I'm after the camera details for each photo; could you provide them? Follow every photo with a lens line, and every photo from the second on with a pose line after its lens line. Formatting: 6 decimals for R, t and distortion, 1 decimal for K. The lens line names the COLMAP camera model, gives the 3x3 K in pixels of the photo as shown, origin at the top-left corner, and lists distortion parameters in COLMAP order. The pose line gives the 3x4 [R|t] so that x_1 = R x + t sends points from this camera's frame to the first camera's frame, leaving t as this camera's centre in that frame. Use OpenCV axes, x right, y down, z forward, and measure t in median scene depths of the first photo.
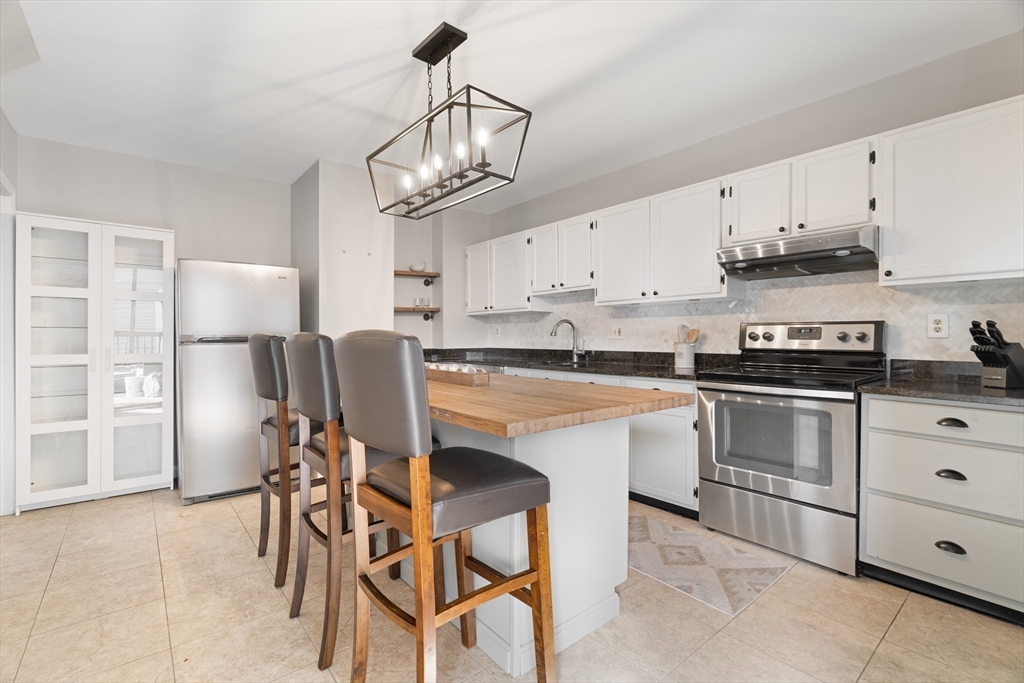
lens RADIAL K [[462.3, 0, 512.0], [0, 462.3, 341.5], [0, 0, 1]] dist [-0.001263, -0.000045]
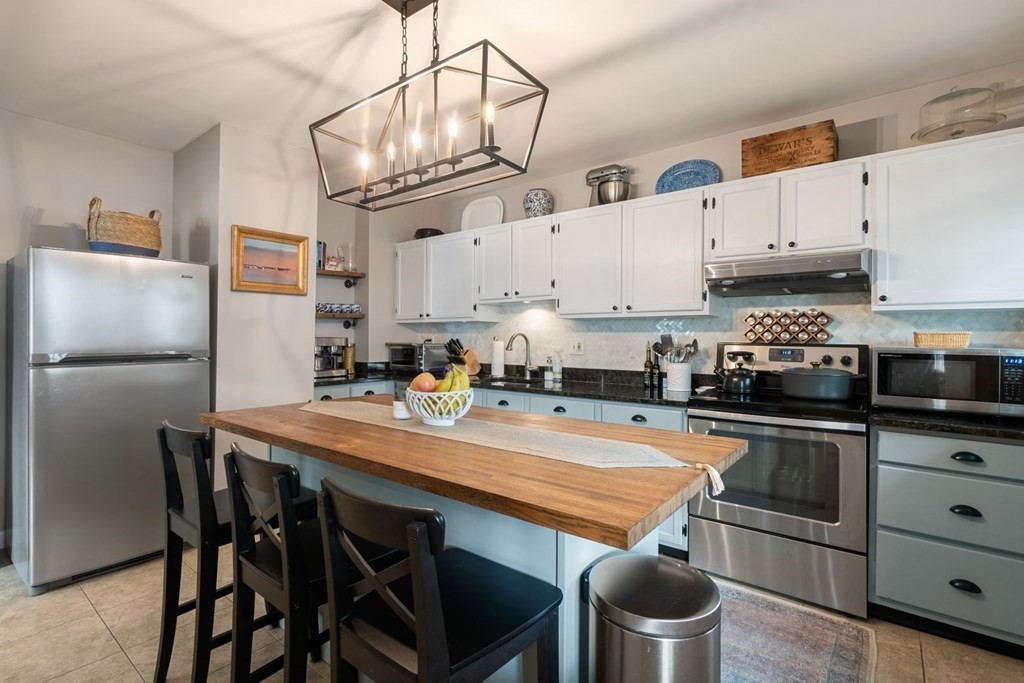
lens RADIAL K [[479.7, 0, 514.9], [0, 479.7, 337.2], [0, 0, 1]] dist [0.000521, 0.000701]
pose [[0.976957, 0.009353, 0.213233, -0.141242], [-0.006880, 0.999900, -0.012337, -0.041280], [-0.213327, 0.010586, 0.976924, 0.154347]]
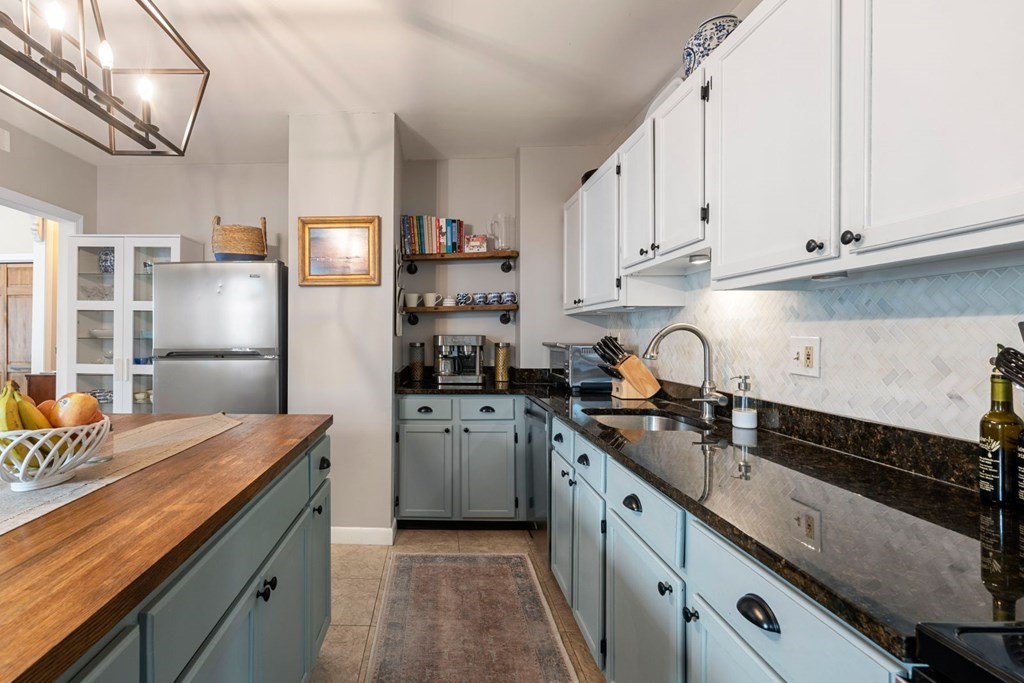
lens RADIAL K [[501.5, 0, 419.0], [0, 501.5, 330.6], [0, 0, 1]] dist [-0.003451, -0.000540]
pose [[0.745832, 0.000388, -0.666134, 0.402557], [-0.012028, 0.999845, -0.012885, -0.049550], [0.666026, 0.017622, 0.745721, 0.745423]]
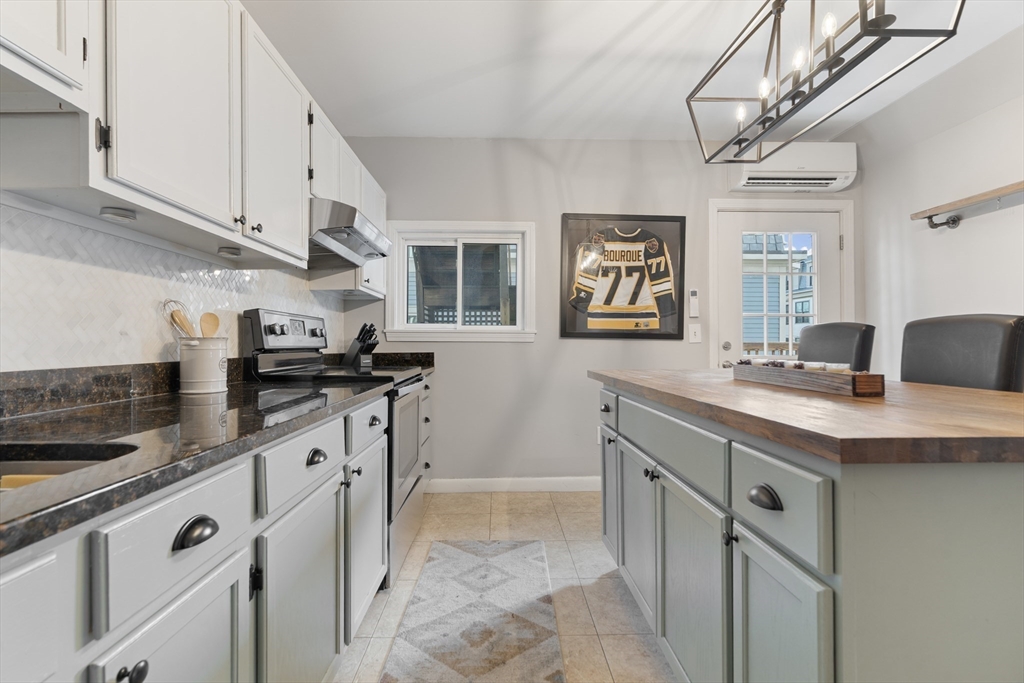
lens RADIAL K [[474.5, 0, 510.3], [0, 474.5, 338.0], [0, 0, 1]] dist [-0.003082, -0.000600]
pose [[-0.786949, 0.010623, 0.616927, -0.213838], [0.011712, 0.999929, -0.002278, 0.008626], [-0.616907, 0.005433, -0.787017, 1.535116]]
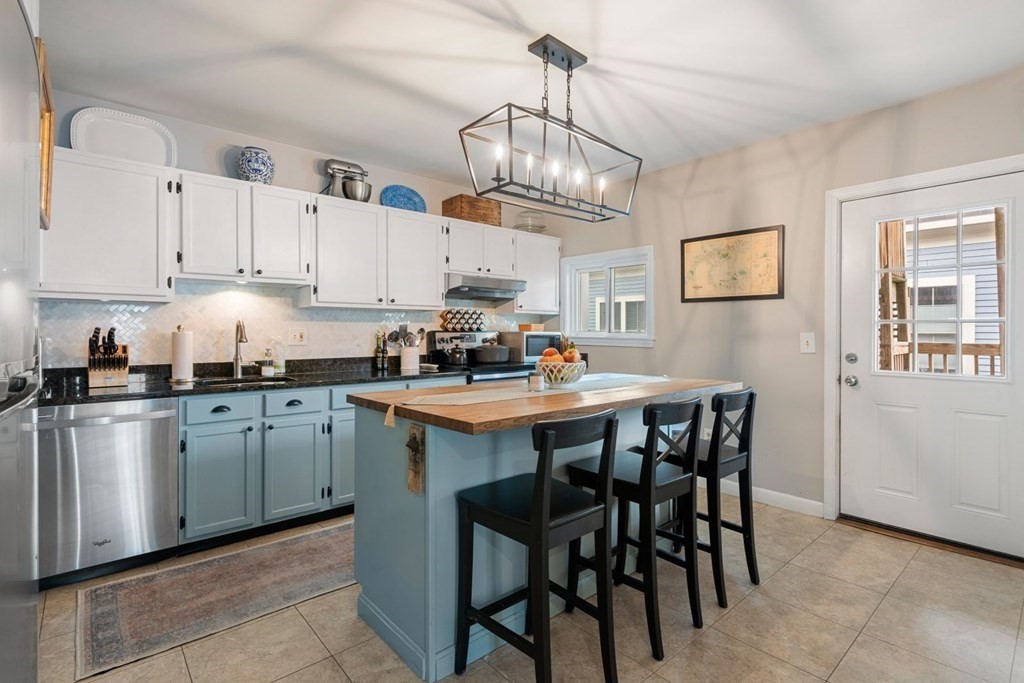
lens RADIAL K [[484.8, 0, 506.2], [0, 484.8, 331.4], [0, 0, 1]] dist [0.012300, -0.000700]
pose [[-0.020051, 0.005679, 0.999783, -1.017095], [0.012895, 0.999902, -0.005421, -0.031426], [-0.999716, 0.012784, -0.020122, 0.966639]]
